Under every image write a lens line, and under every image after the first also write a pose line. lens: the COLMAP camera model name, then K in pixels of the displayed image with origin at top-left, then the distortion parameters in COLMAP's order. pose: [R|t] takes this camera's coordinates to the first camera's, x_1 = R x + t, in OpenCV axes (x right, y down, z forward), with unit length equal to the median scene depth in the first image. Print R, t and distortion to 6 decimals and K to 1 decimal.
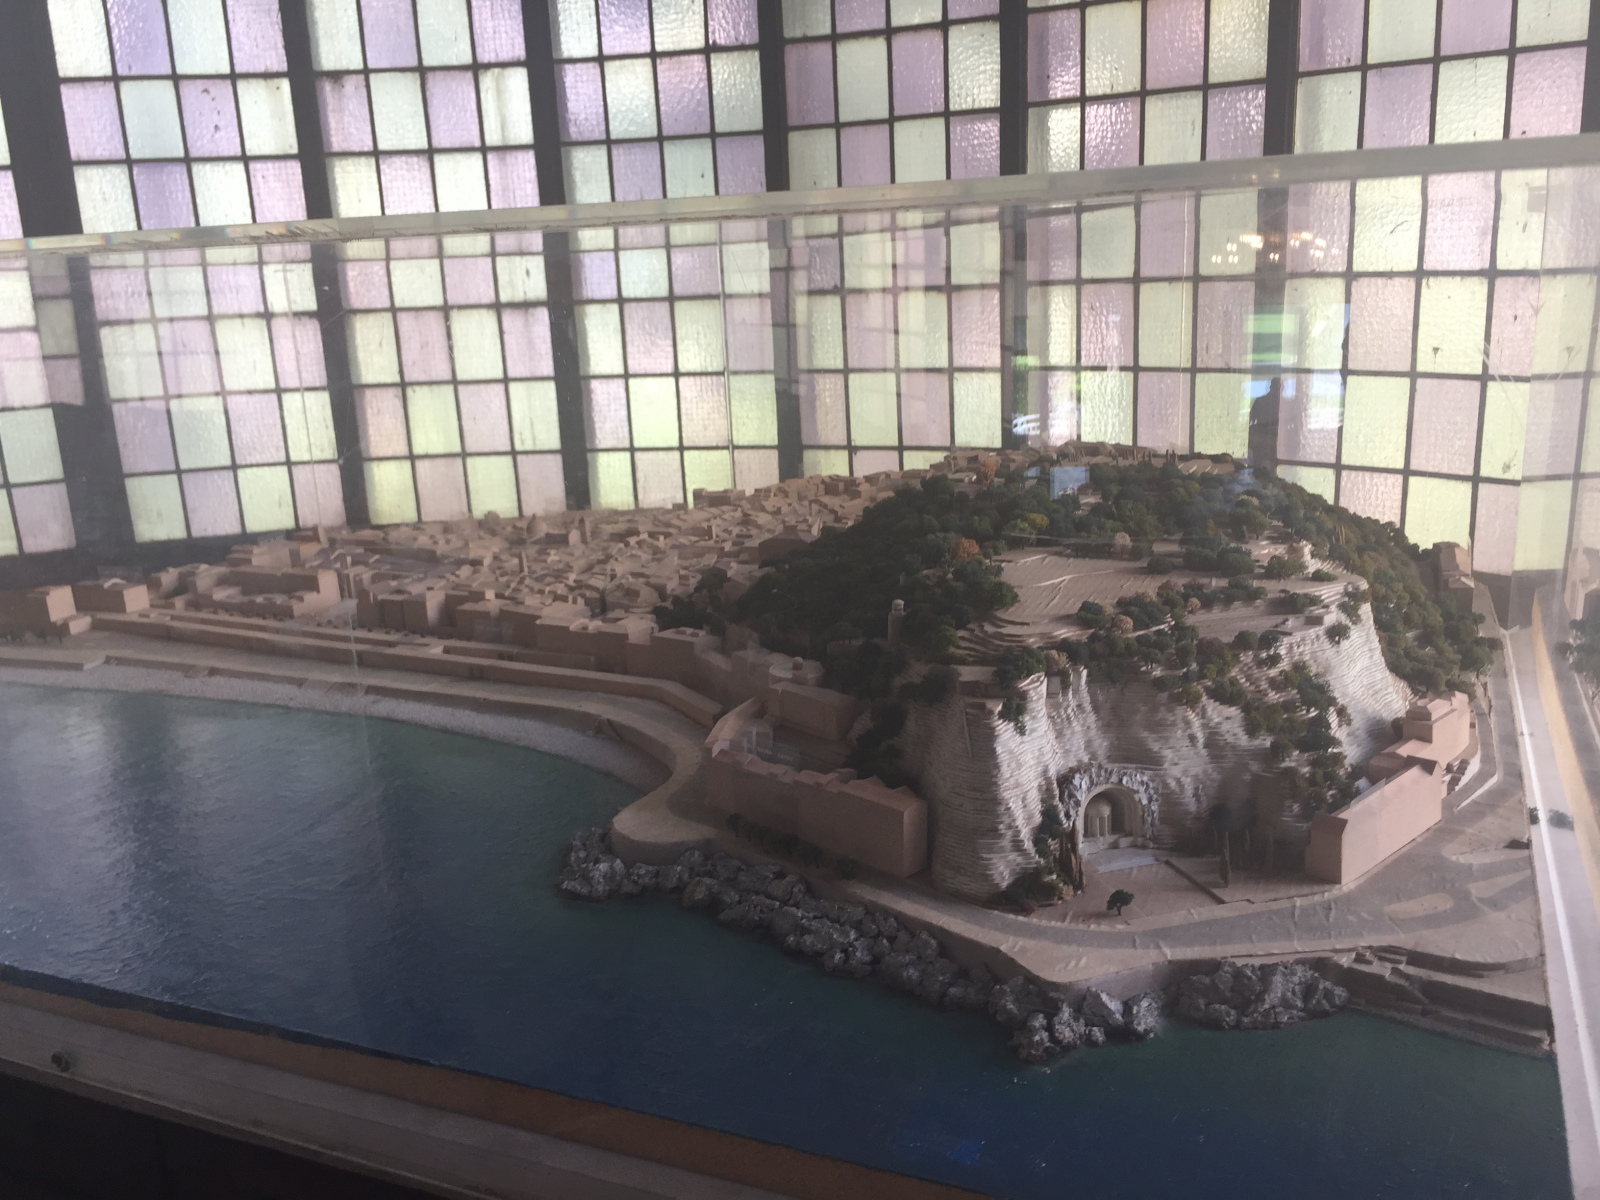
lens RADIAL K [[1376.7, 0, 797.6], [0, 1376.7, 598.8], [0, 0, 1]] dist [0.058937, -0.072399]
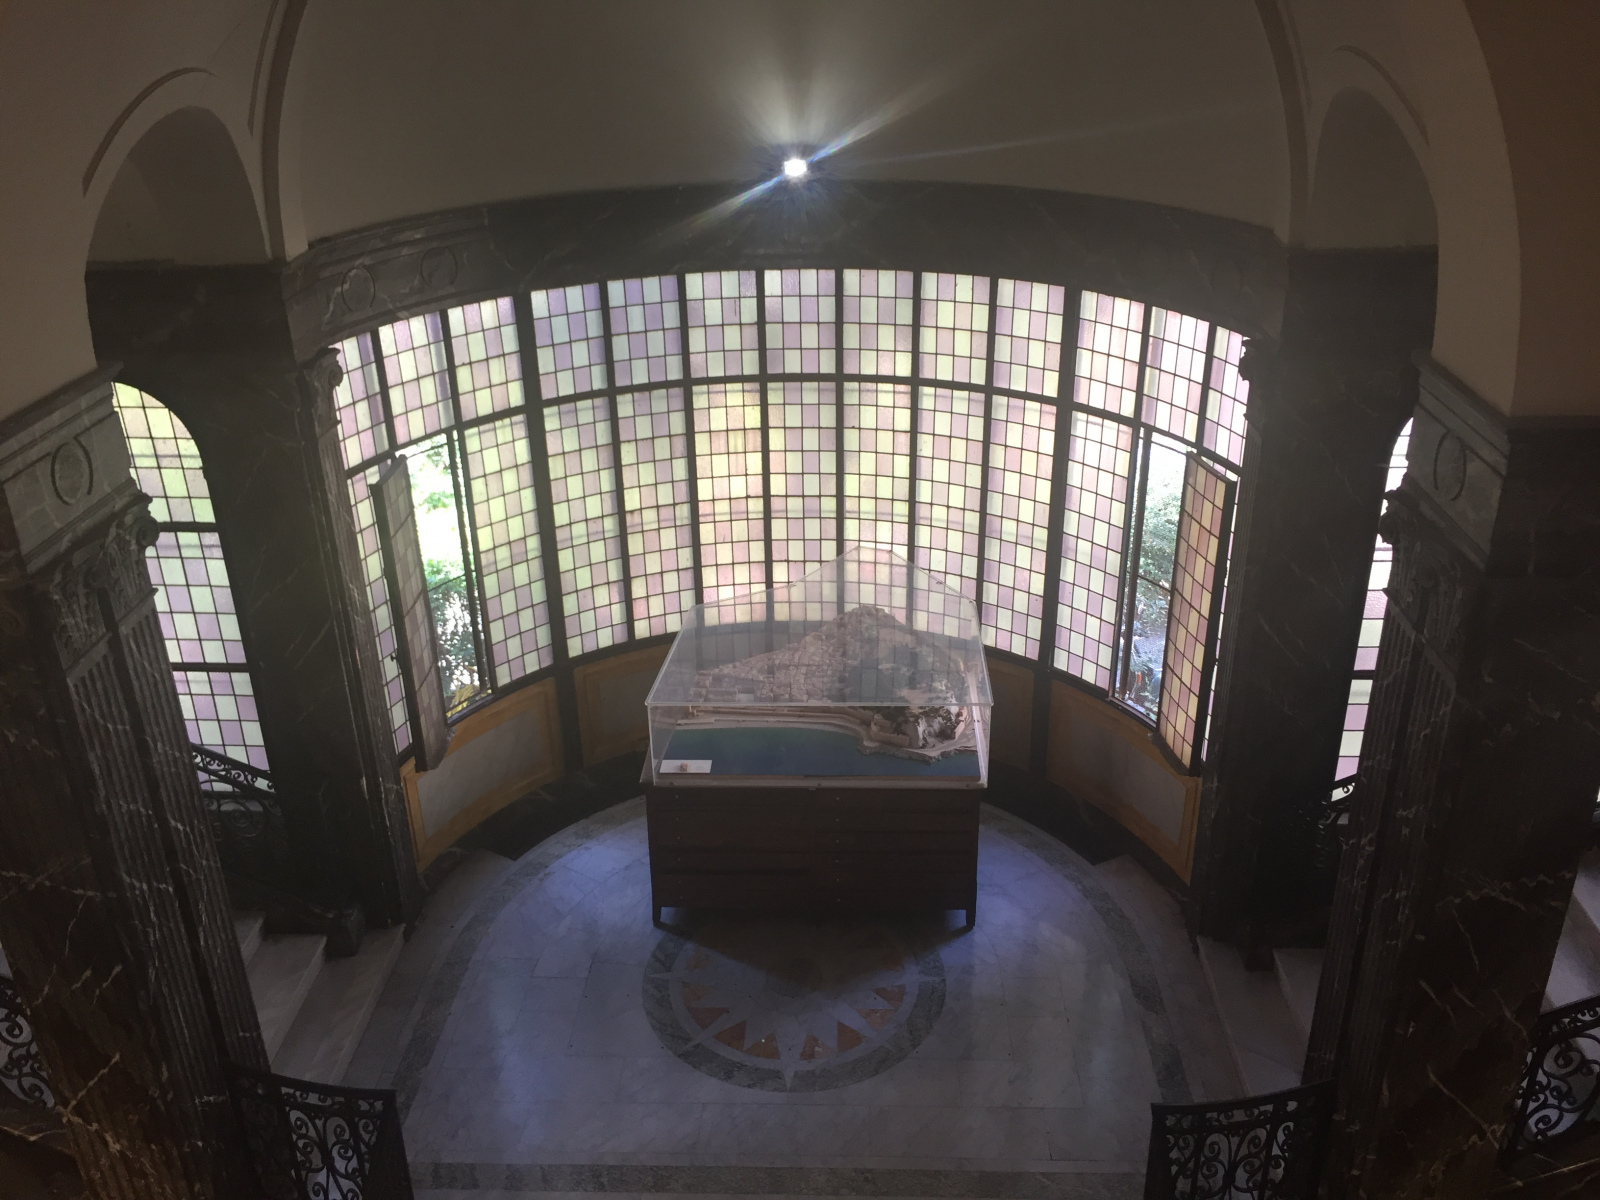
lens RADIAL K [[1376.7, 0, 802.5], [0, 1376.7, 597.5], [0, 0, 1]] dist [0.058937, -0.072399]
pose [[0.931161, -0.135138, 0.338639, -3.033480], [0.068946, 0.977282, 0.200415, -2.253939], [-0.358029, -0.163271, 0.919325, -5.917811]]
